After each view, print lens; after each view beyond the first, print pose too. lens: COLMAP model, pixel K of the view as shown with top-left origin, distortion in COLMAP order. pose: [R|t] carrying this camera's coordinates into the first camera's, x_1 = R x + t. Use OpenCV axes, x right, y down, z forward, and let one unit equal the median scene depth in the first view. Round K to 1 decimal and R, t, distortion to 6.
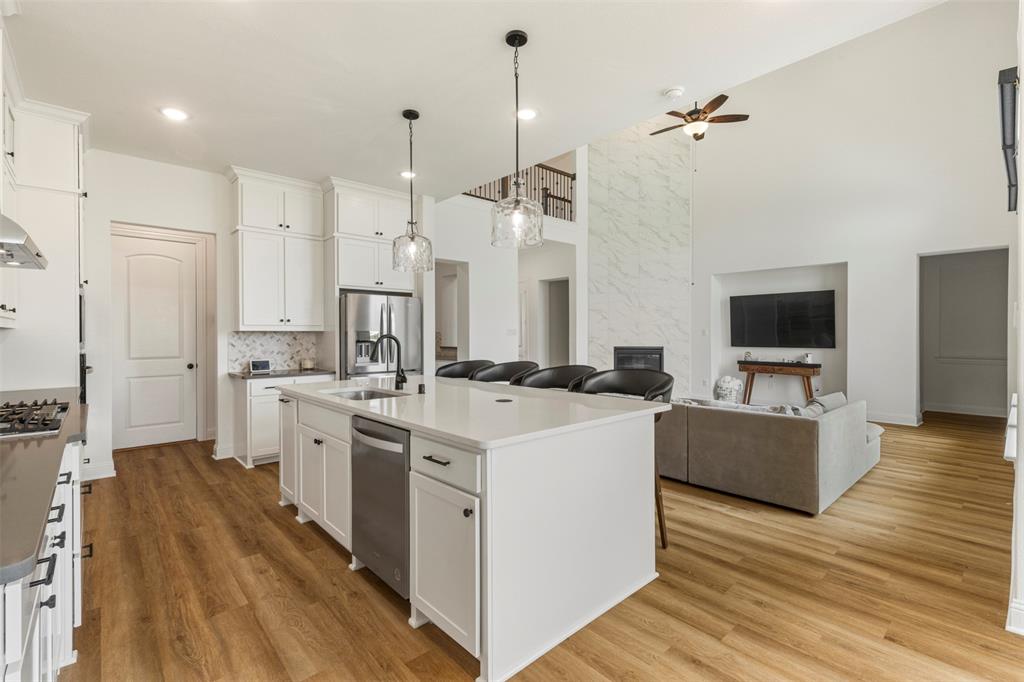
lens RADIAL K [[449.7, 0, 507.0], [0, 449.7, 336.2], [0, 0, 1]] dist [0.000826, 0.000066]
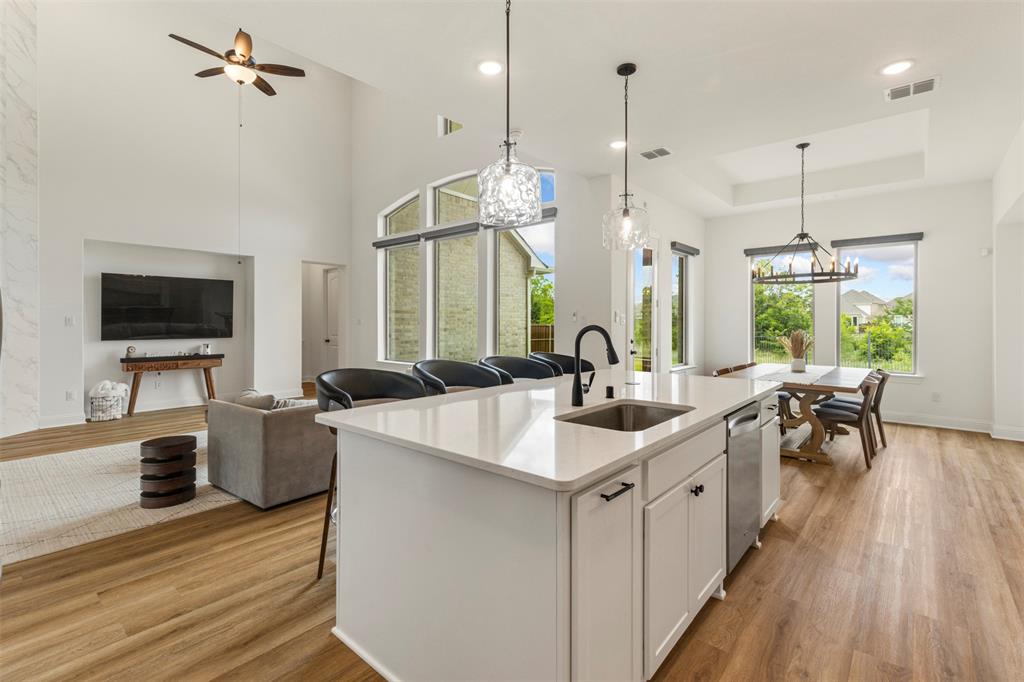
lens RADIAL K [[449.7, 0, 524.1], [0, 449.7, 314.4], [0, 0, 1]] dist [0.000826, 0.000066]
pose [[-0.117684, 0.021256, 0.992824, -0.751206], [0.004723, 0.999772, -0.020845, -0.002381], [-0.993040, 0.002236, -0.117757, 0.954745]]
